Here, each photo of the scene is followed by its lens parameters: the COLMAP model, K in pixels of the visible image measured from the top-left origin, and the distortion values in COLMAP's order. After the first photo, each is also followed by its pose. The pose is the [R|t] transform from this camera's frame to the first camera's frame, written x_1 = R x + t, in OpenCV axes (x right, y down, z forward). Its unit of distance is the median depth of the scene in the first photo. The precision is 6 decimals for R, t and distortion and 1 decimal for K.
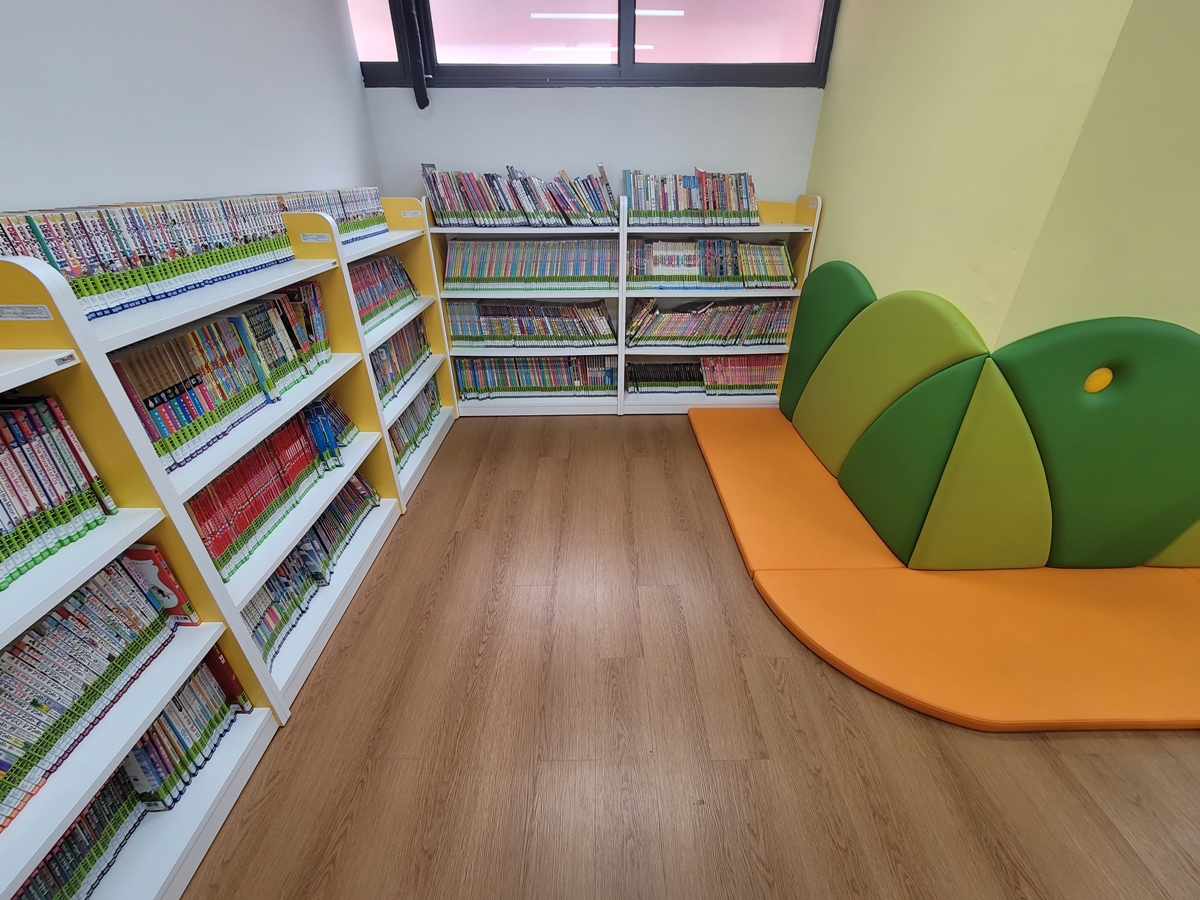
lens RADIAL K [[489.3, 0, 606.0], [0, 489.3, 450.9], [0, 0, 1]] dist [-0.007163, 0.001732]
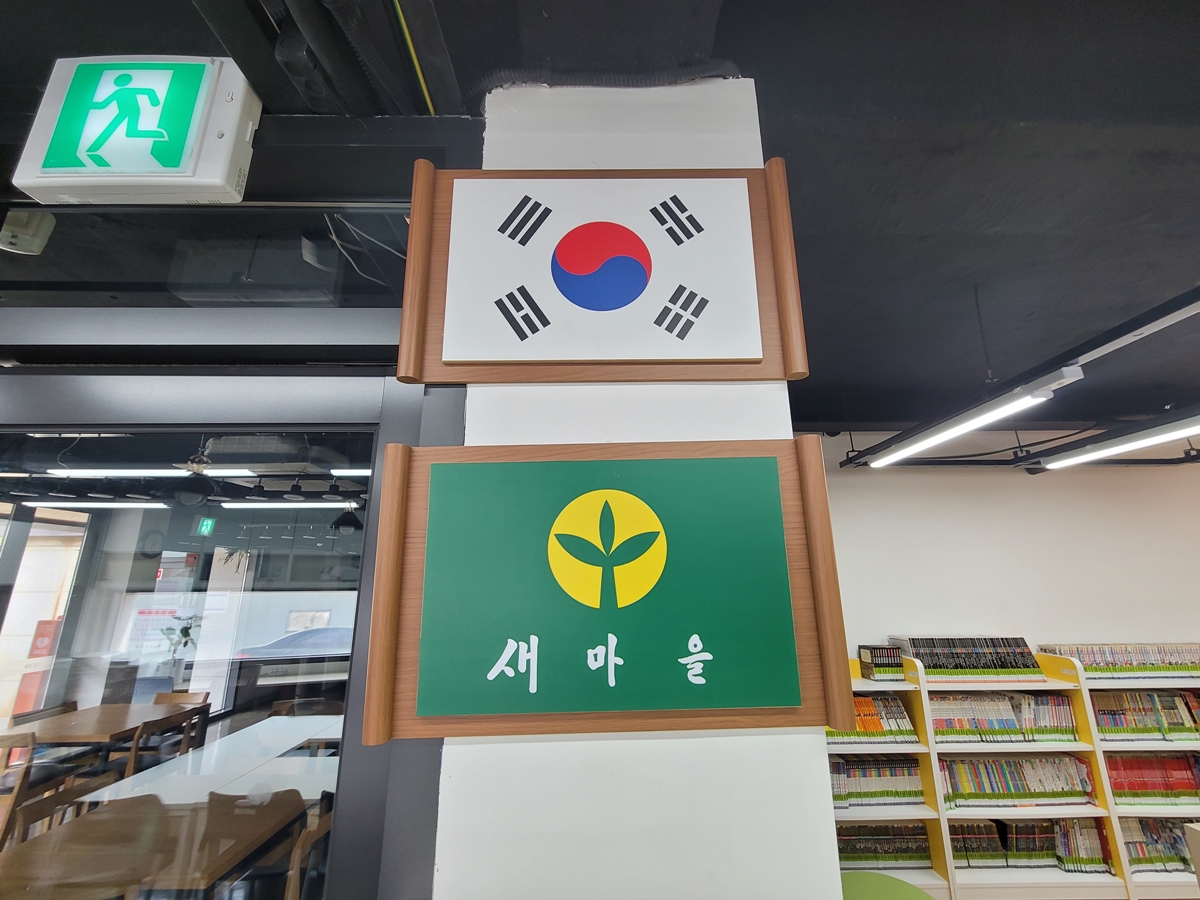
lens RADIAL K [[489.3, 0, 600.6], [0, 489.3, 454.5], [0, 0, 1]] dist [-0.007163, 0.001732]
pose [[-0.007530, -0.254135, -0.967139, 2.020716], [-0.490024, 0.844018, -0.217967, 0.622060], [0.871676, 0.472280, -0.130888, -1.717646]]
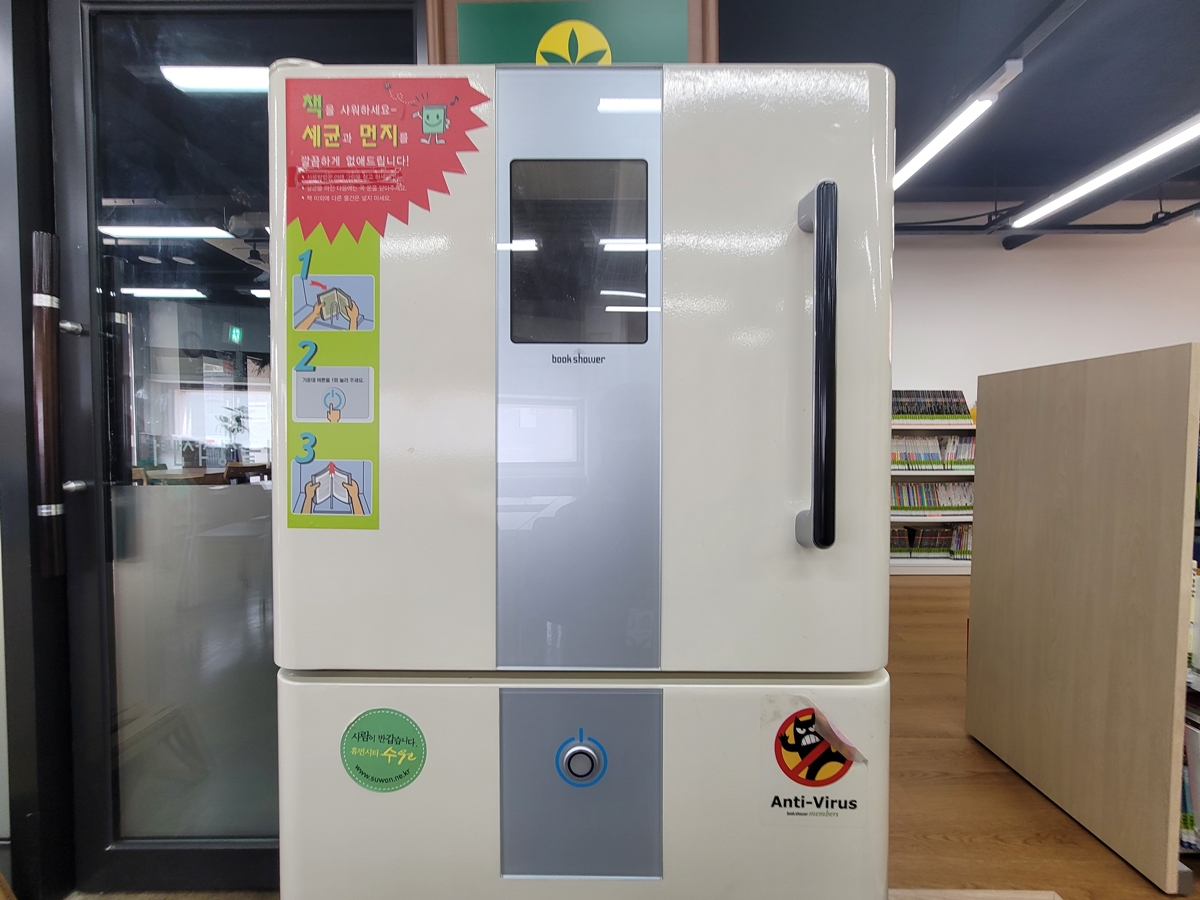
lens RADIAL K [[489.3, 0, 599.9], [0, 489.3, 450.6], [0, 0, 1]] dist [-0.007163, 0.001732]
pose [[-0.025681, 0.019120, -0.999487, 2.323360], [-0.495639, 0.868033, 0.029340, 1.120935], [0.868149, 0.496138, -0.012816, -1.351230]]
